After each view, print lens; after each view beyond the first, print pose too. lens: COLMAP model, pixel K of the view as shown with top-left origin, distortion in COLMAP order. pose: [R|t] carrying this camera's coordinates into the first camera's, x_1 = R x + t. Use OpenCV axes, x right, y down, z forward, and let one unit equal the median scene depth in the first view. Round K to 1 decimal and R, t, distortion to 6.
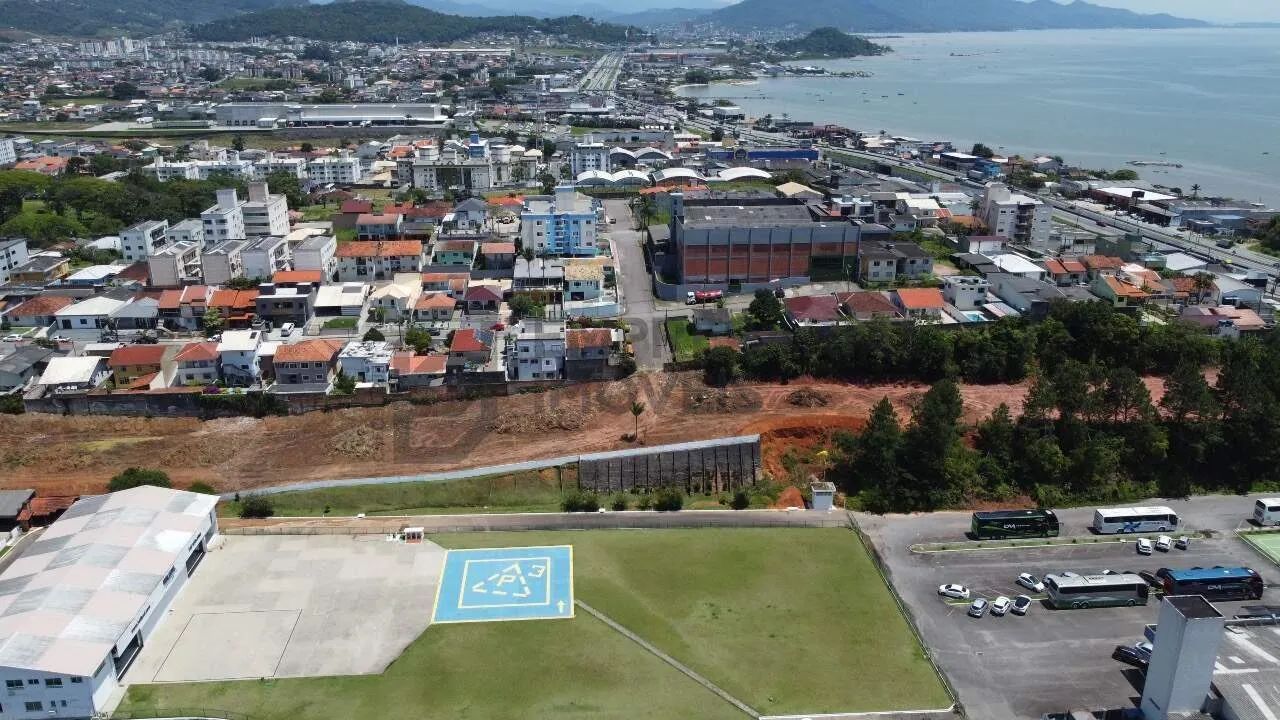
lens RADIAL K [[967.7, 0, 640.2], [0, 967.7, 359.5], [0, 0, 1]] dist [-0.006974, 0.007845]
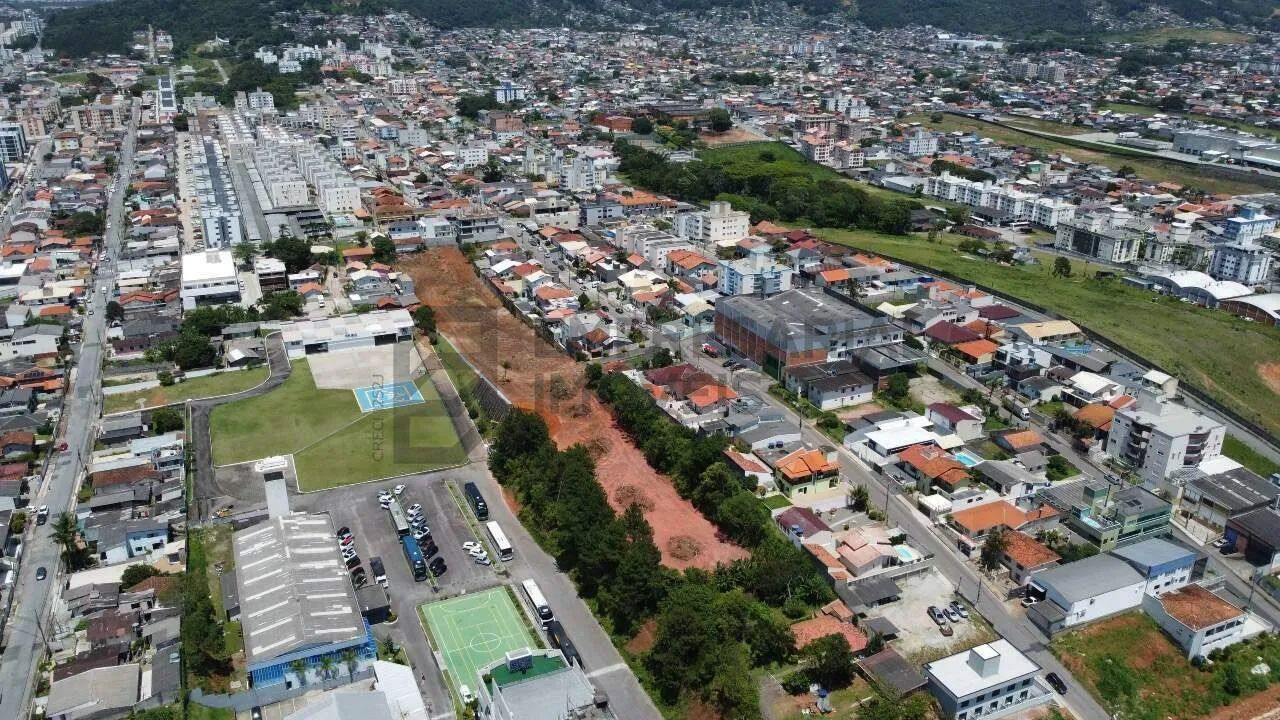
lens RADIAL K [[967.7, 0, 637.1], [0, 967.7, 363.1], [0, 0, 1]] dist [-0.006974, 0.007845]
pose [[0.337169, 0.349124, -0.874317, 1.403662], [-0.322410, 0.915360, 0.241179, -0.393826], [0.884516, 0.200570, 0.421192, 0.417510]]
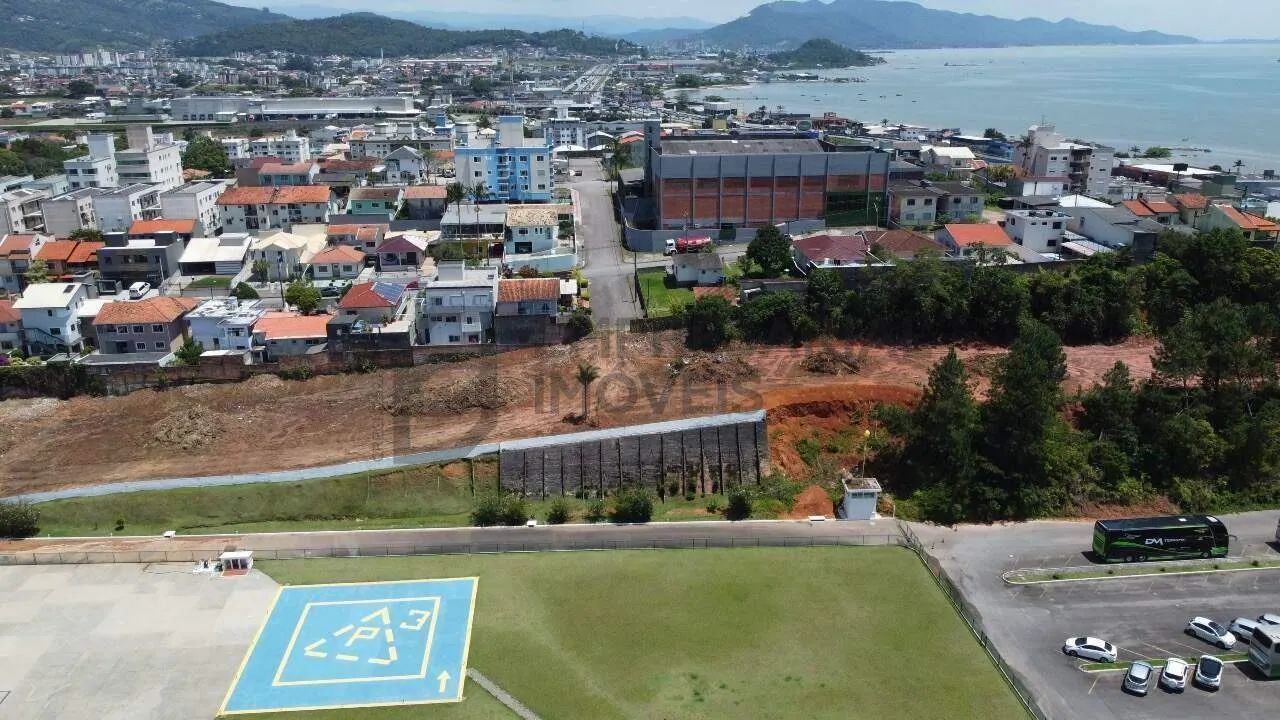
lens RADIAL K [[967.7, 0, 641.5], [0, 967.7, 356.2], [0, 0, 1]] dist [-0.006974, 0.007845]
pose [[0.999945, -0.007593, 0.007210, 0.027387], [0.007767, 0.999672, -0.024402, 0.048506], [-0.007022, 0.024457, 0.999676, 0.276982]]
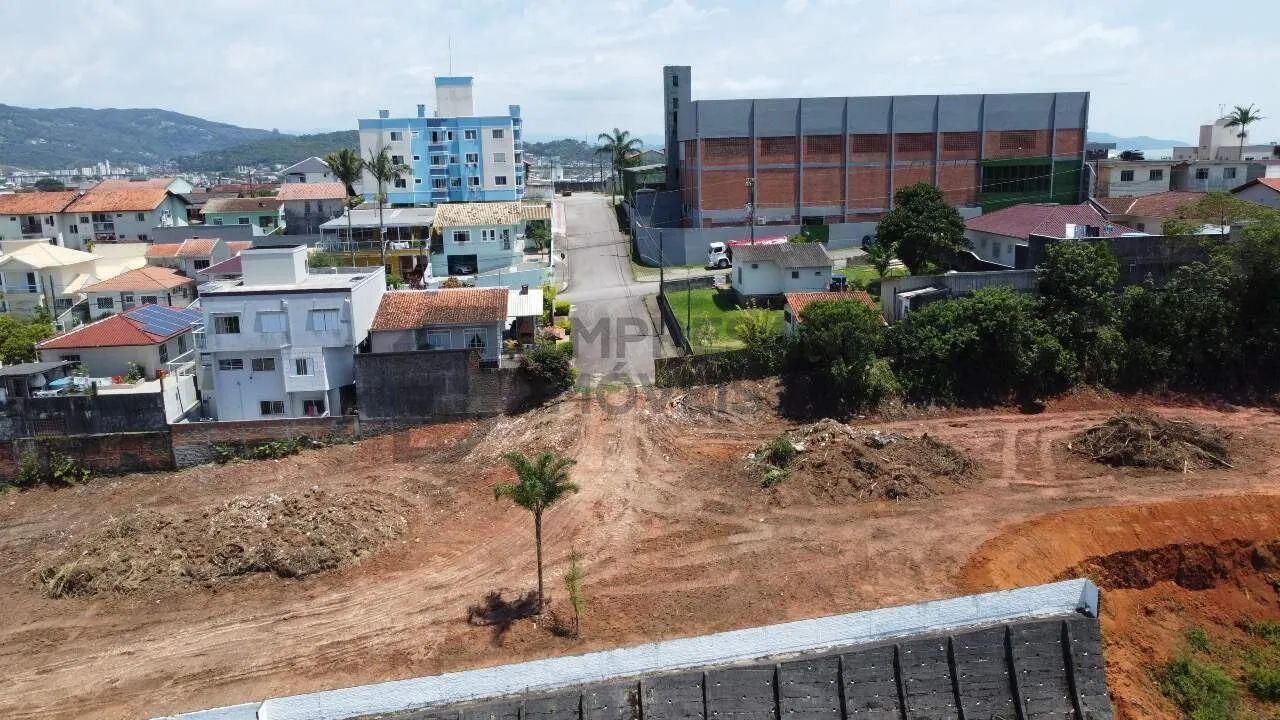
lens RADIAL K [[967.7, 0, 642.1], [0, 967.7, 352.7], [0, 0, 1]] dist [-0.006974, 0.007845]
pose [[0.999716, -0.023620, 0.003283, 0.018837], [0.023847, 0.989773, -0.140643, 0.047570], [0.000073, 0.140682, 0.990055, 0.672856]]
